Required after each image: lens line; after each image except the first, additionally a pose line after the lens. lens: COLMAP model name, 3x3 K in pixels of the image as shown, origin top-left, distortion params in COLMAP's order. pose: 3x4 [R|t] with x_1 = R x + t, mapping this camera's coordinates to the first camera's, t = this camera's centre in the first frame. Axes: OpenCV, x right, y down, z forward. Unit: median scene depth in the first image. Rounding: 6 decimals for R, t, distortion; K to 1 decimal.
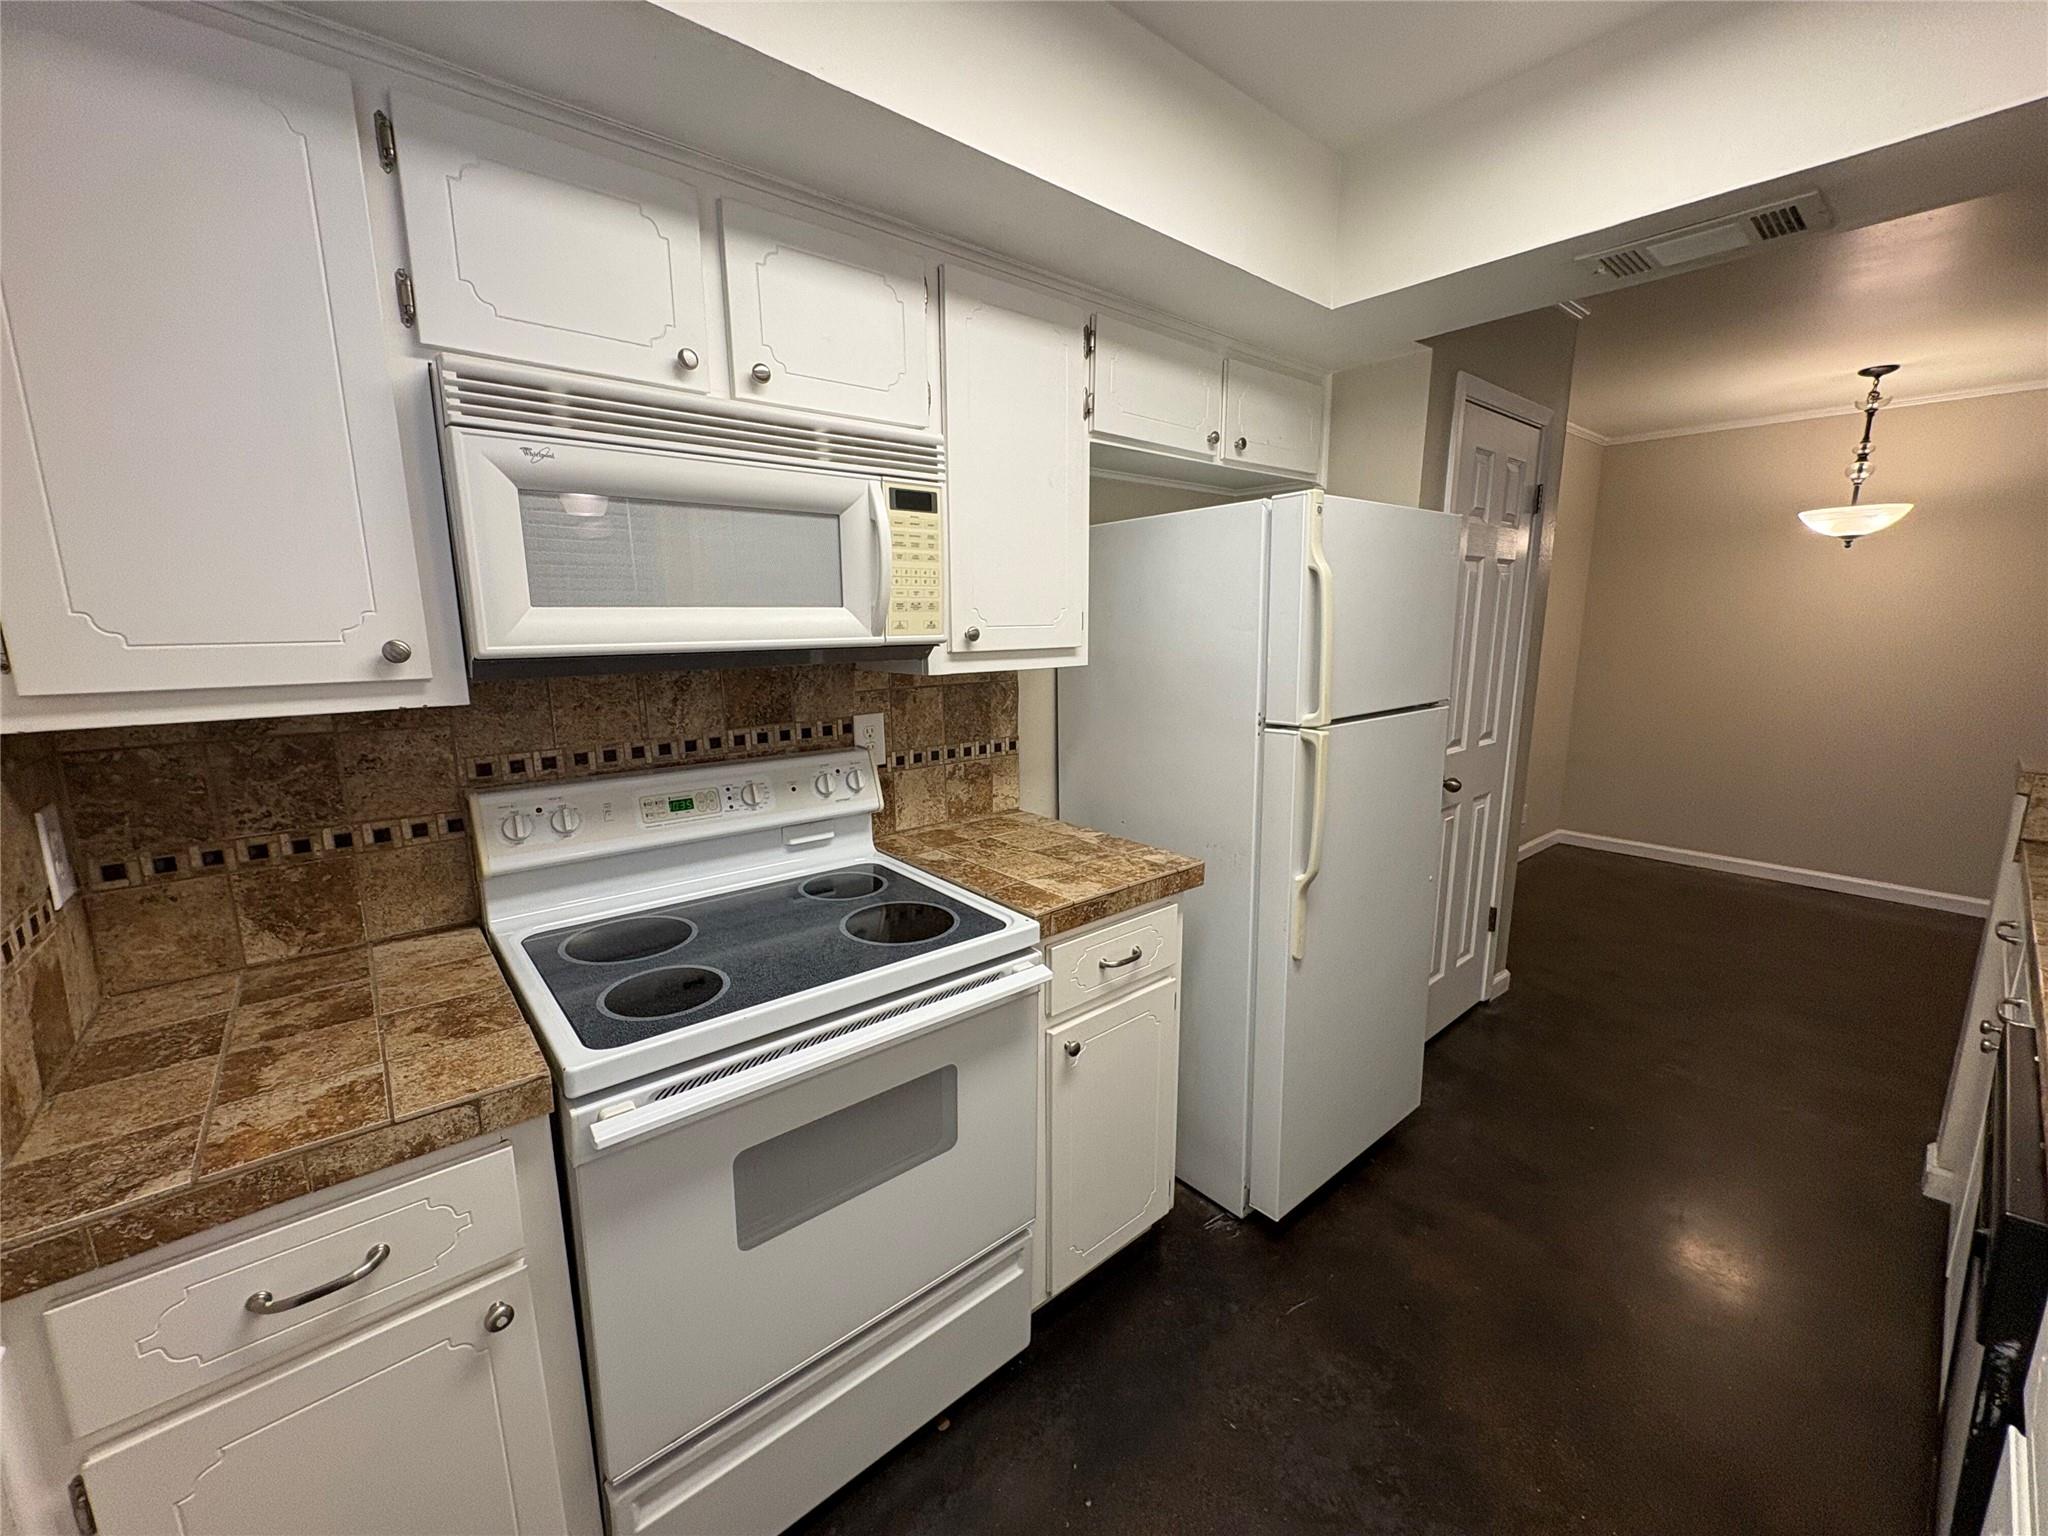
lens RADIAL K [[813.0, 0, 1024.0], [0, 813.0, 768.0], [0, 0, 1]] dist [0.000037, -0.000093]
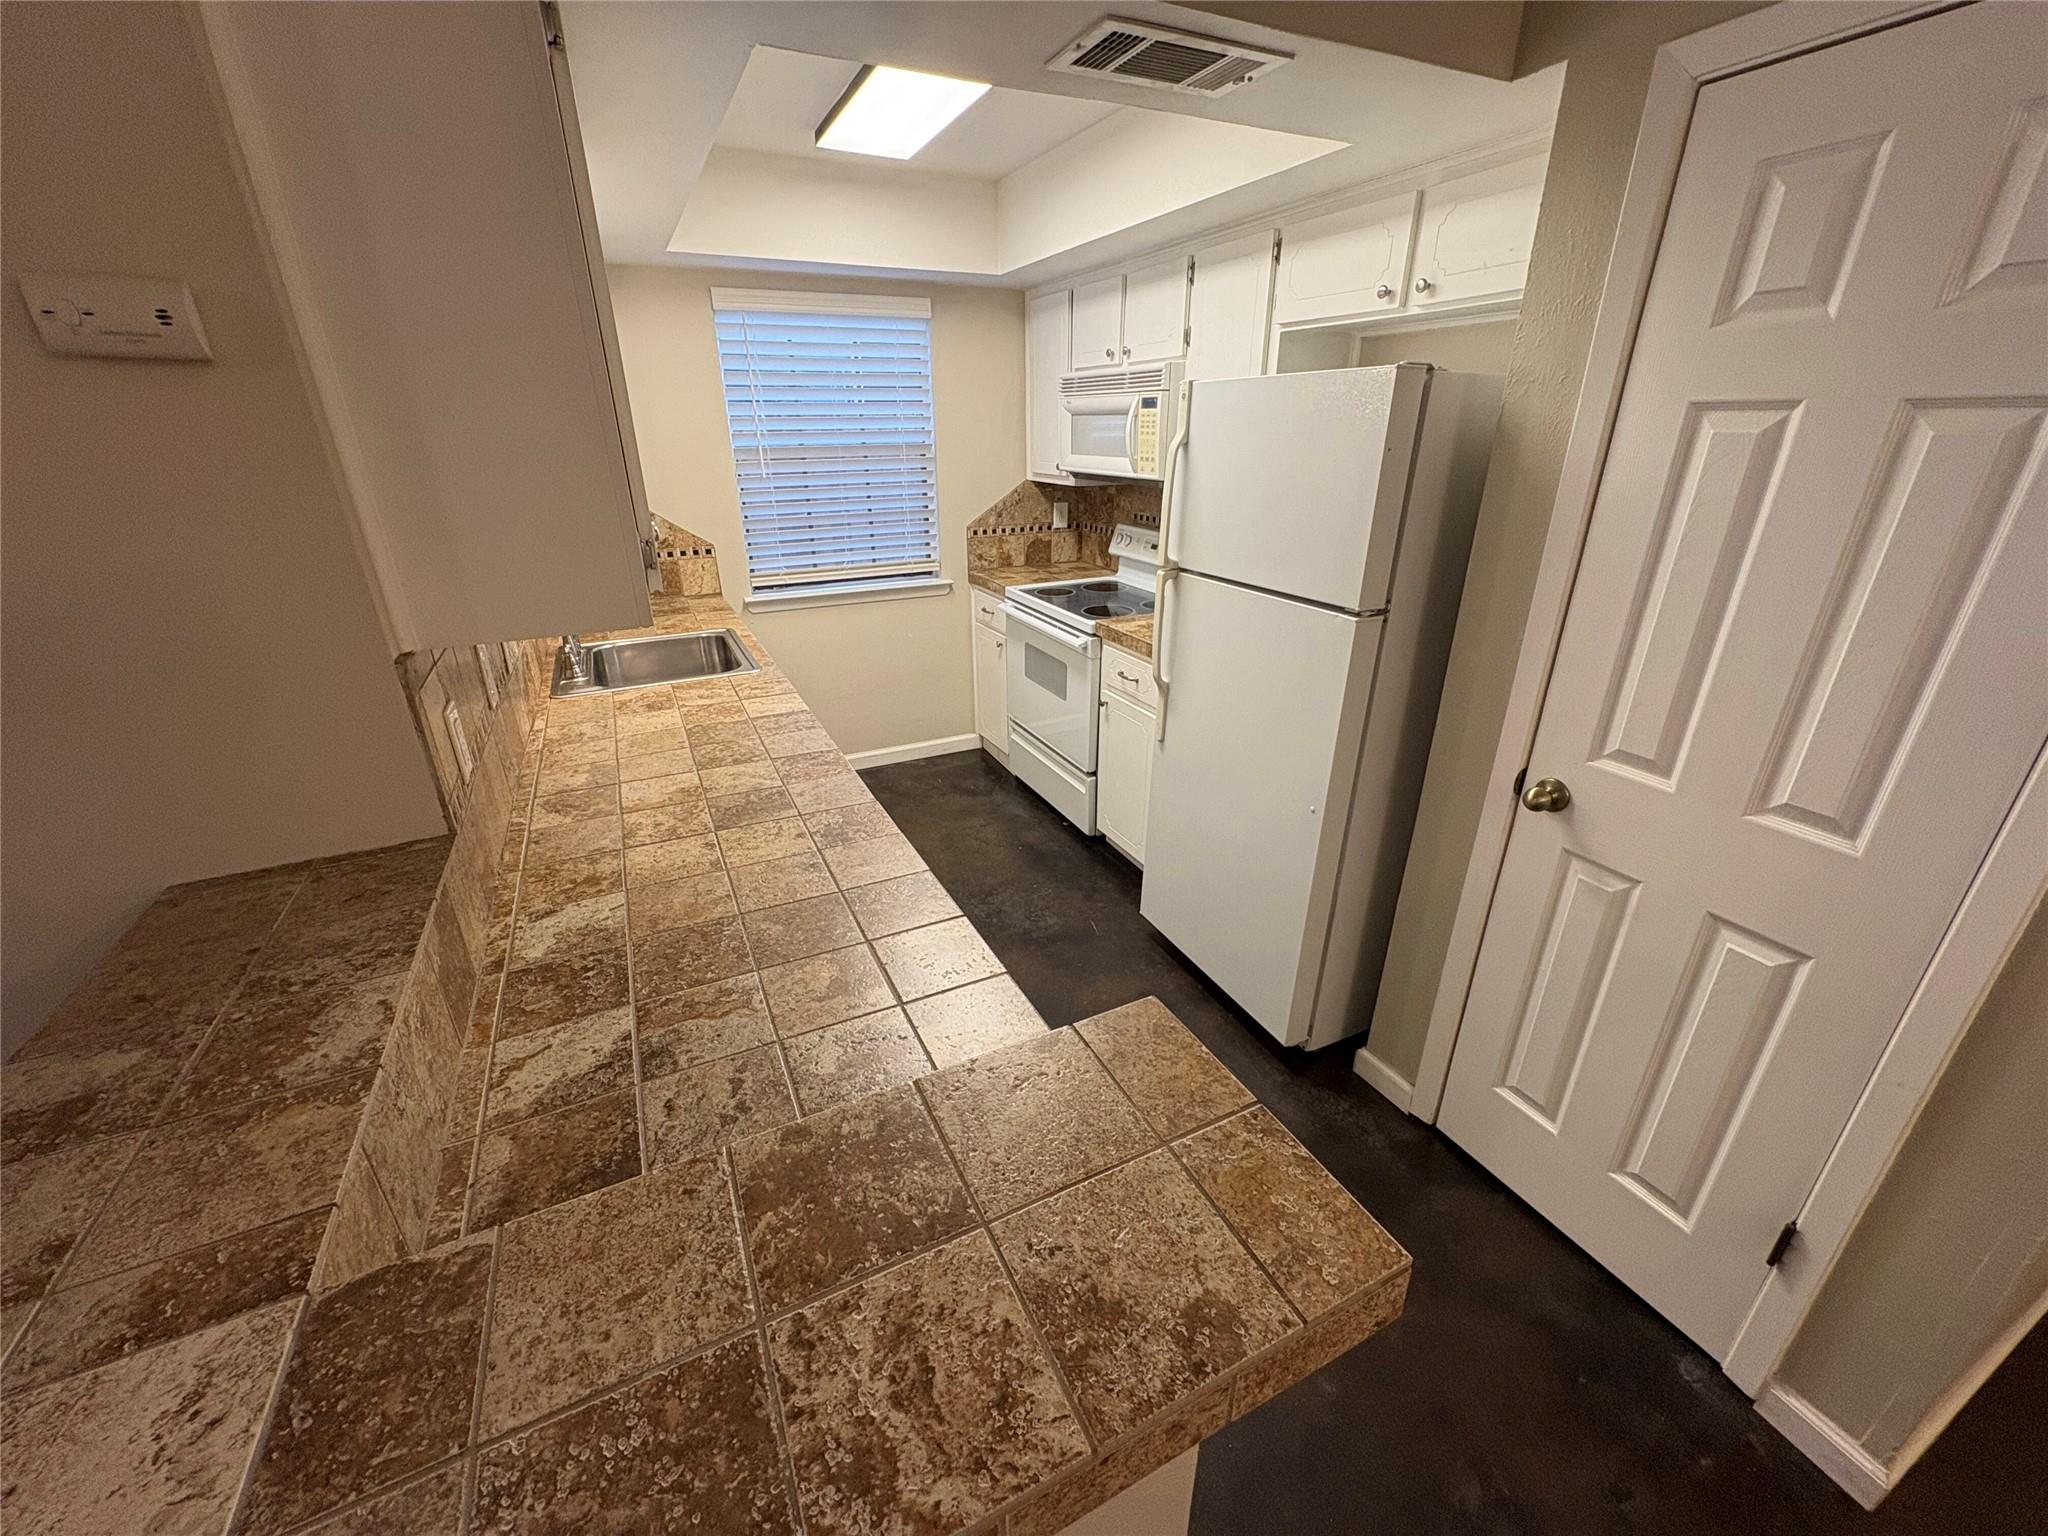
lens RADIAL K [[813.0, 0, 1024.0], [0, 813.0, 768.0], [0, 0, 1]] dist [0.000037, -0.000093]
pose [[-0.245290, 0.389901, -0.887587, 1.986454], [-0.169645, 0.884167, 0.435281, -0.346496], [0.954491, 0.257345, -0.150732, 1.211959]]
